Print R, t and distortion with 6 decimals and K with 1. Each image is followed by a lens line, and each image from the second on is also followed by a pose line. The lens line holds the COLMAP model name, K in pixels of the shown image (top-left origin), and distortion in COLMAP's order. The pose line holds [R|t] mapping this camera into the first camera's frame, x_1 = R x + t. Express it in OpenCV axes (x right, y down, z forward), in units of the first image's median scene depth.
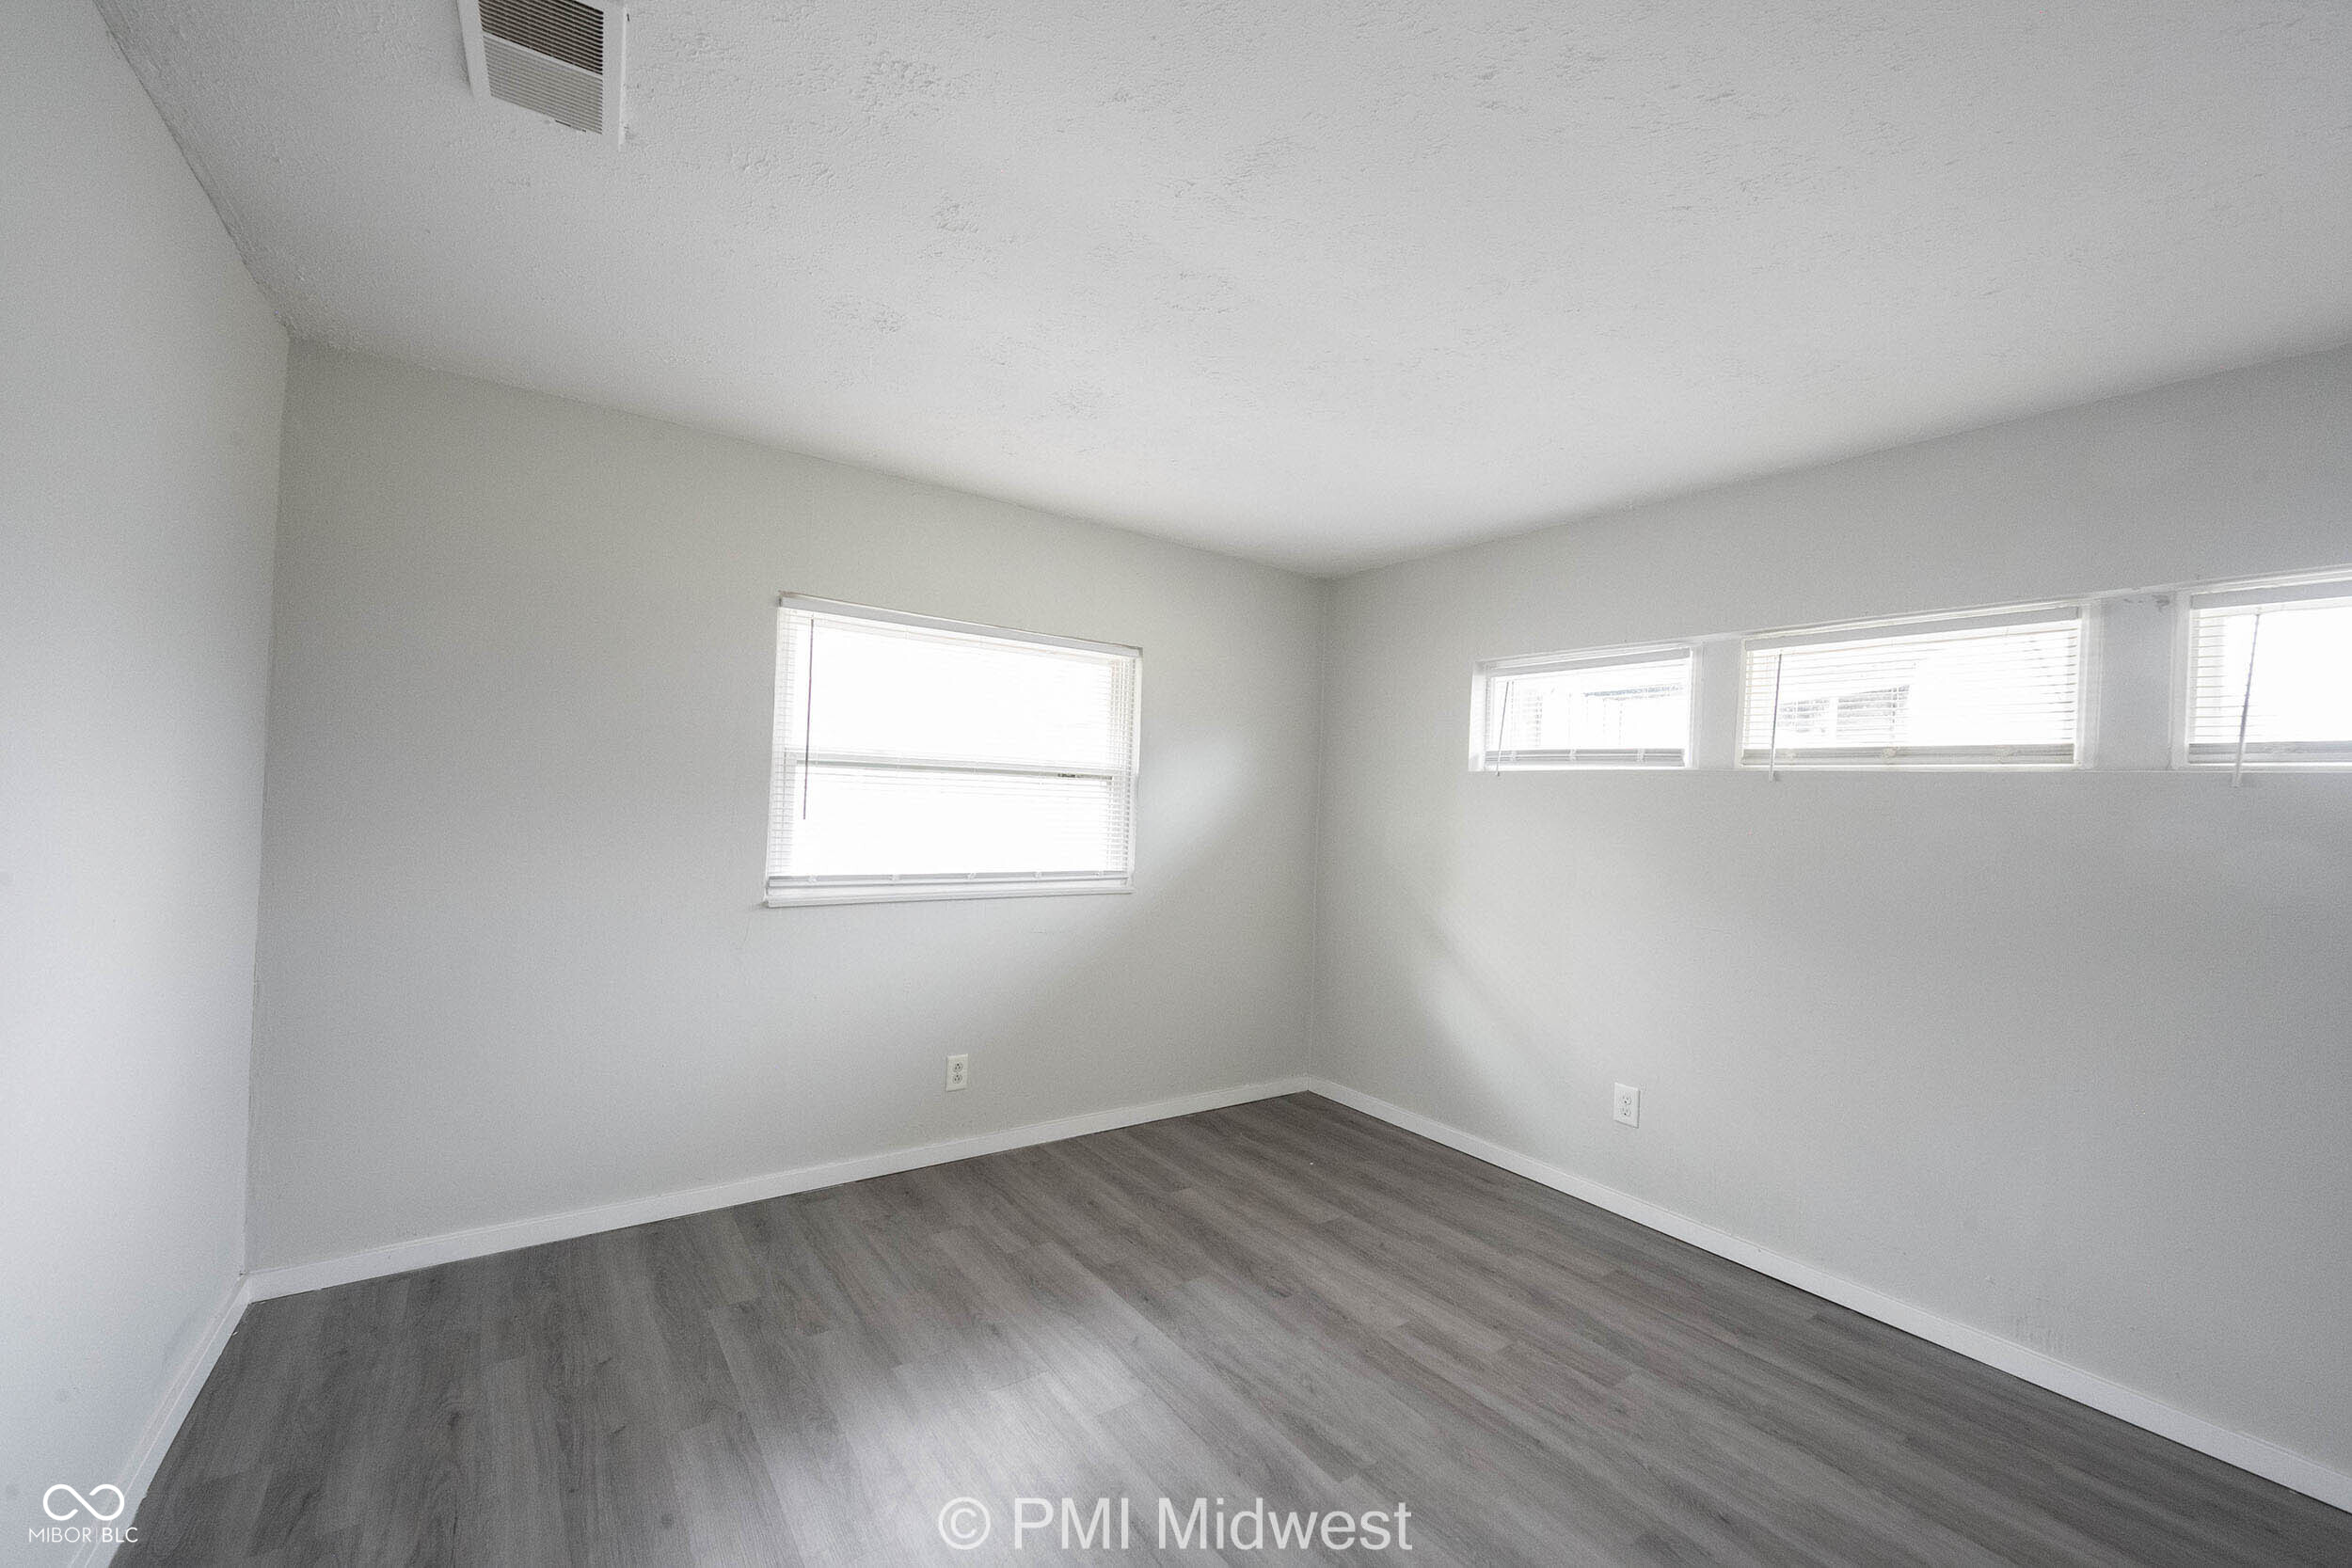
lens RADIAL K [[929.8, 0, 1164.3], [0, 929.8, 770.5], [0, 0, 1]] dist [0.002653, -0.000433]
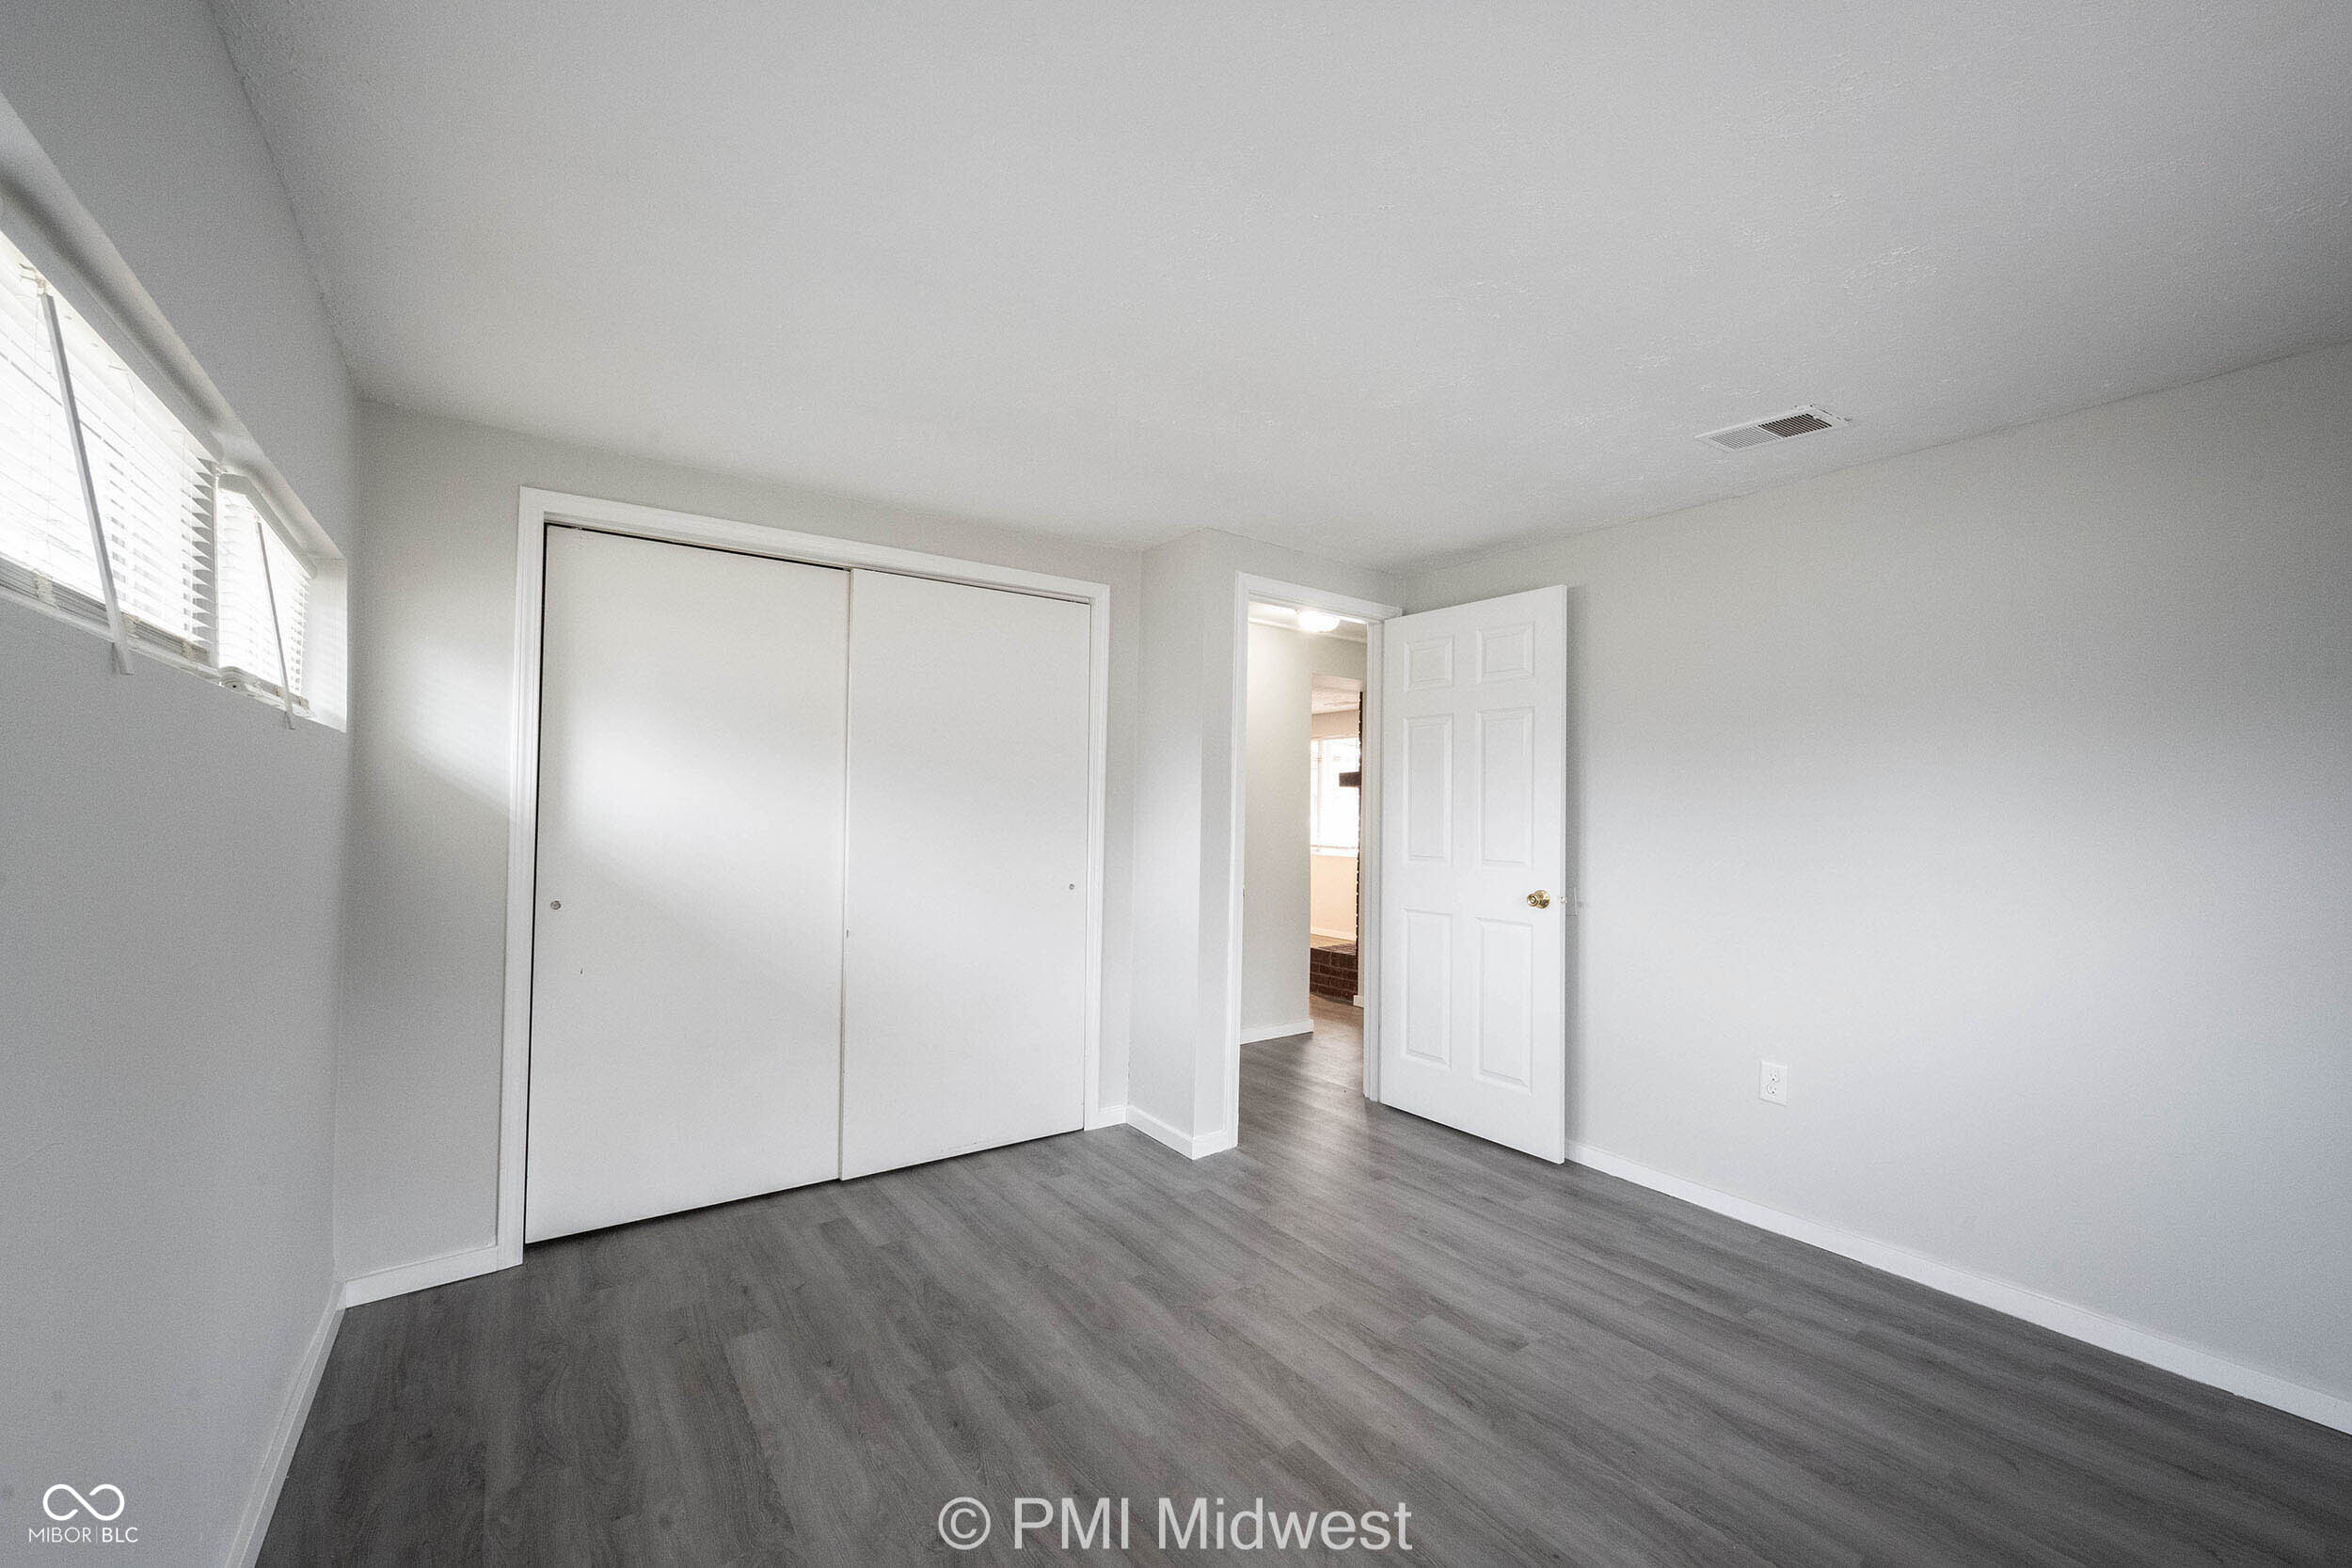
lens RADIAL K [[929.8, 0, 1178.4], [0, 929.8, 772.3], [0, 0, 1]] dist [0.002653, -0.000433]
pose [[-0.998586, -0.052564, -0.007926, 0.231218], [-0.051948, 0.996579, -0.064274, 0.048068], [0.011278, -0.063771, -0.997901, 1.307091]]
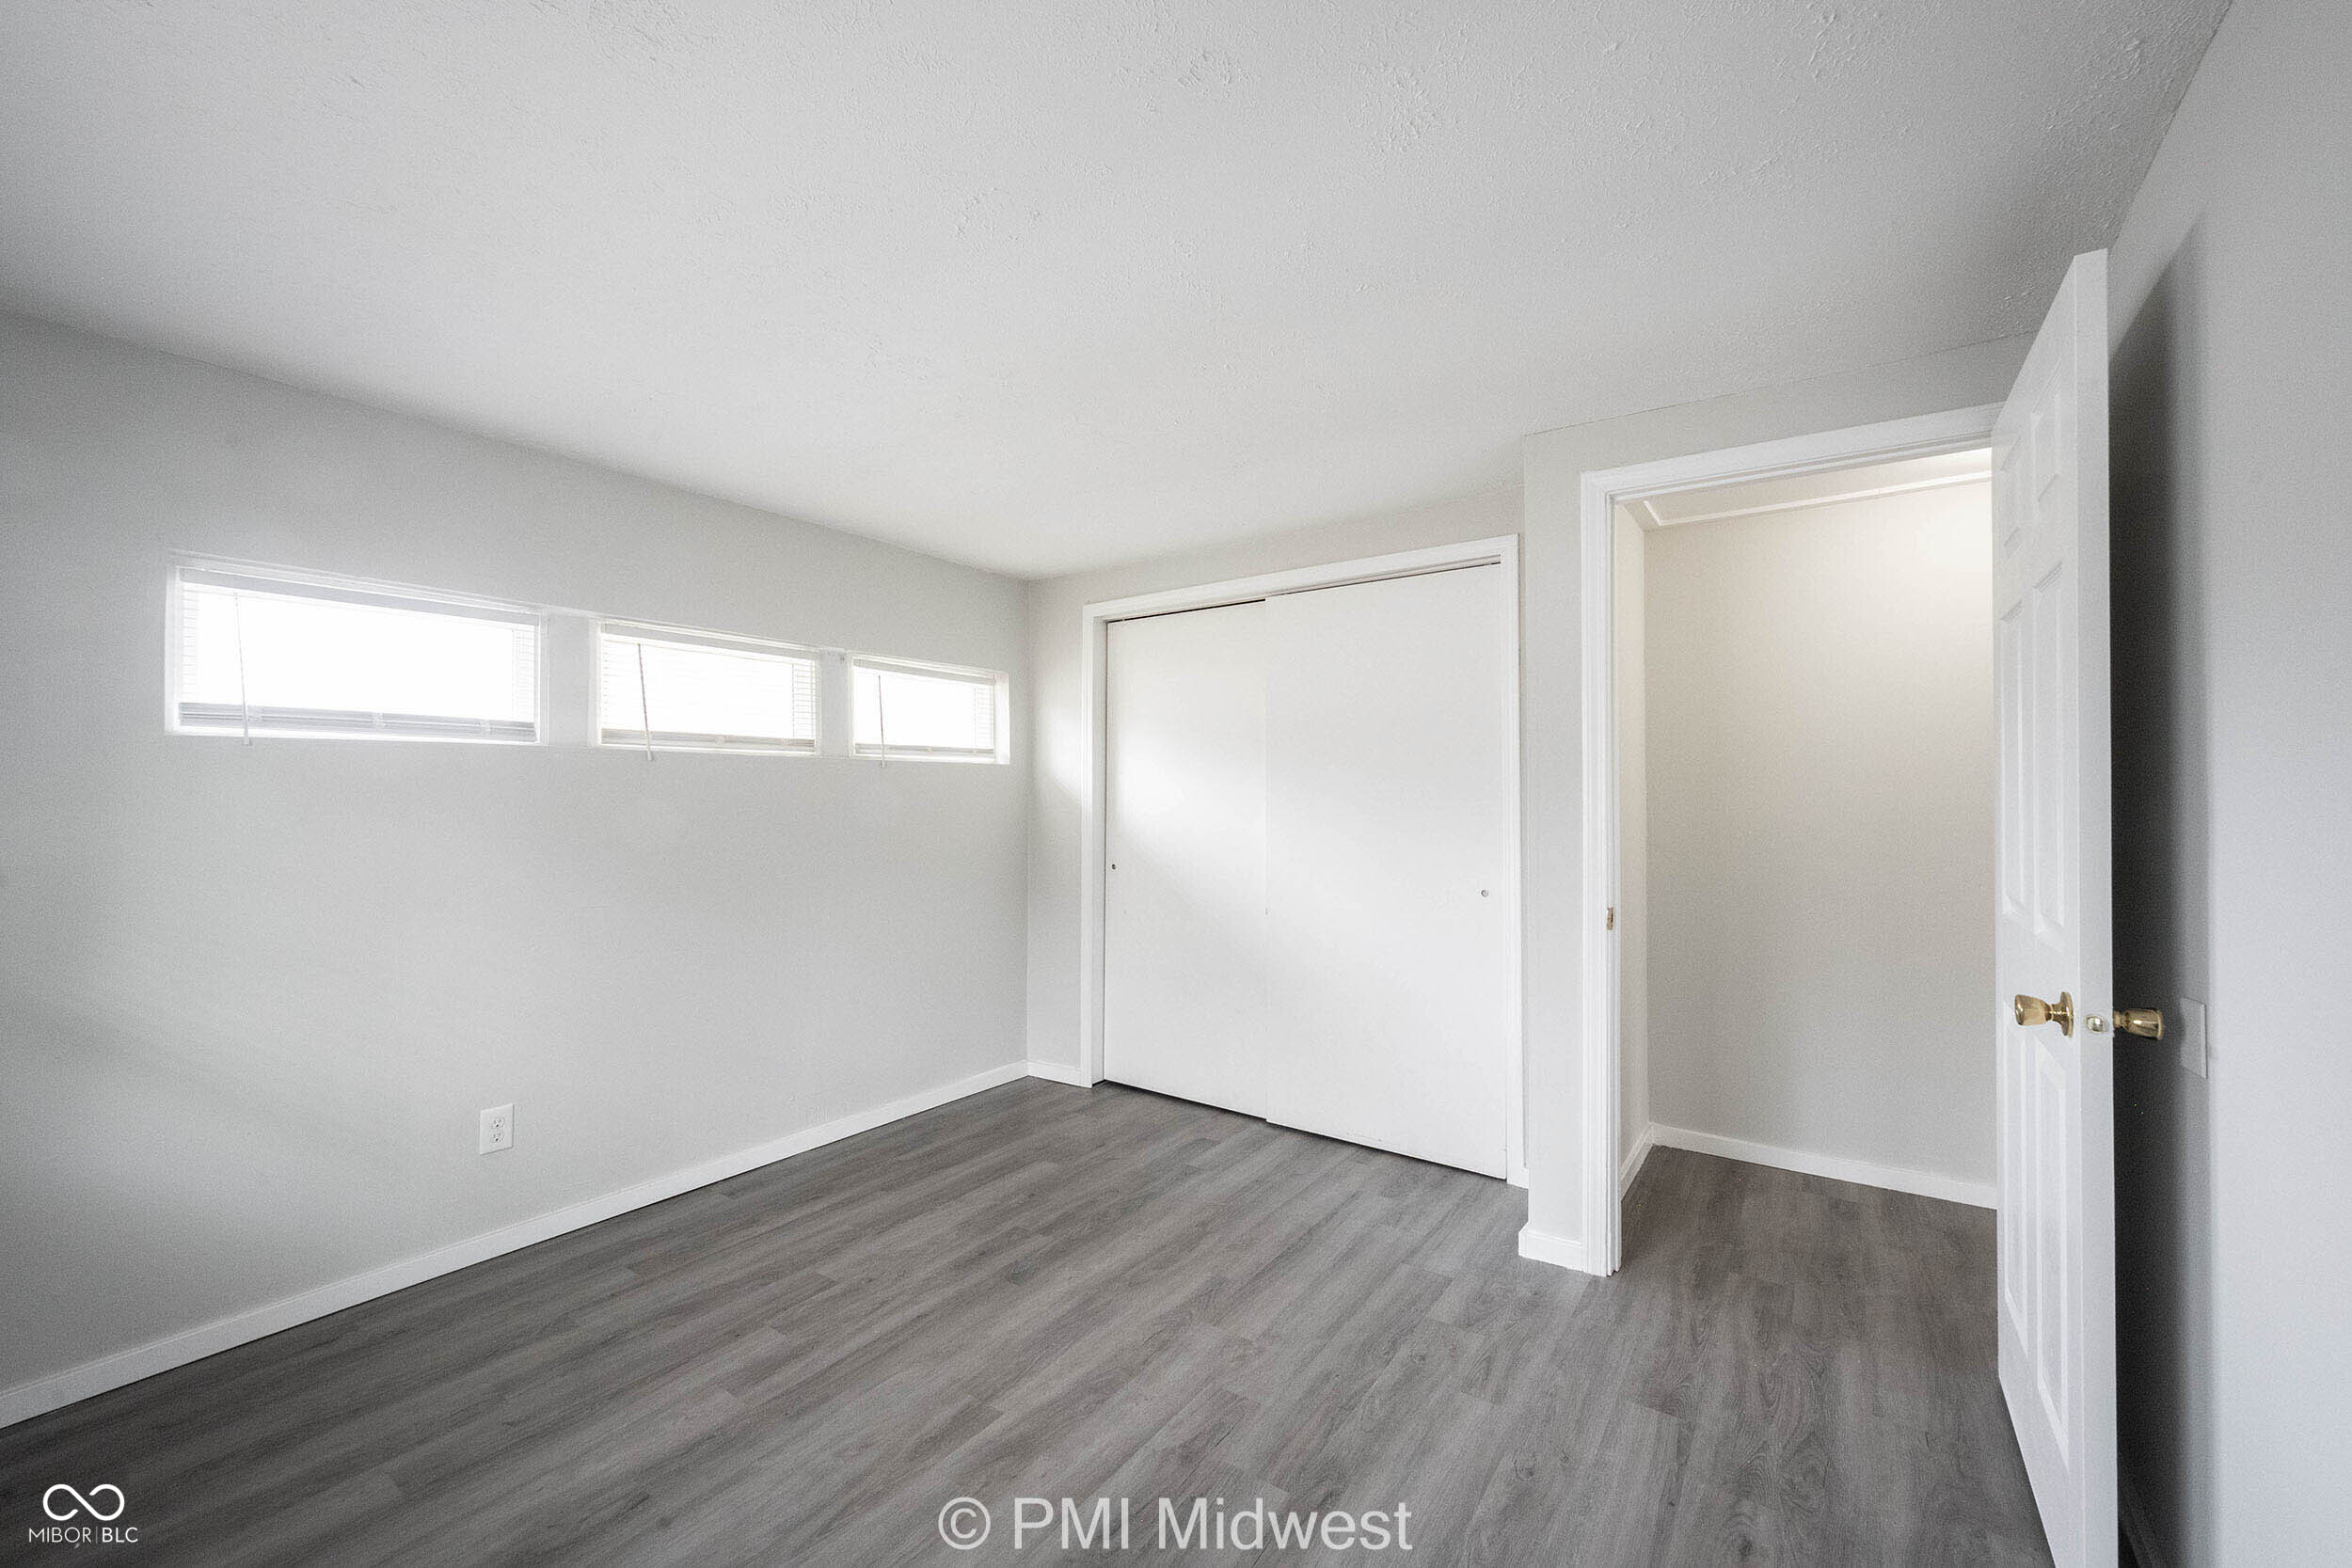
lens RADIAL K [[929.8, 0, 1175.9], [0, 929.8, 773.1], [0, 0, 1]] dist [0.002653, -0.000433]
pose [[-0.329877, -0.020036, 0.943811, -0.561578], [-0.041058, 0.999133, 0.006860, -0.006279], [-0.943131, -0.036488, -0.330413, 0.742617]]
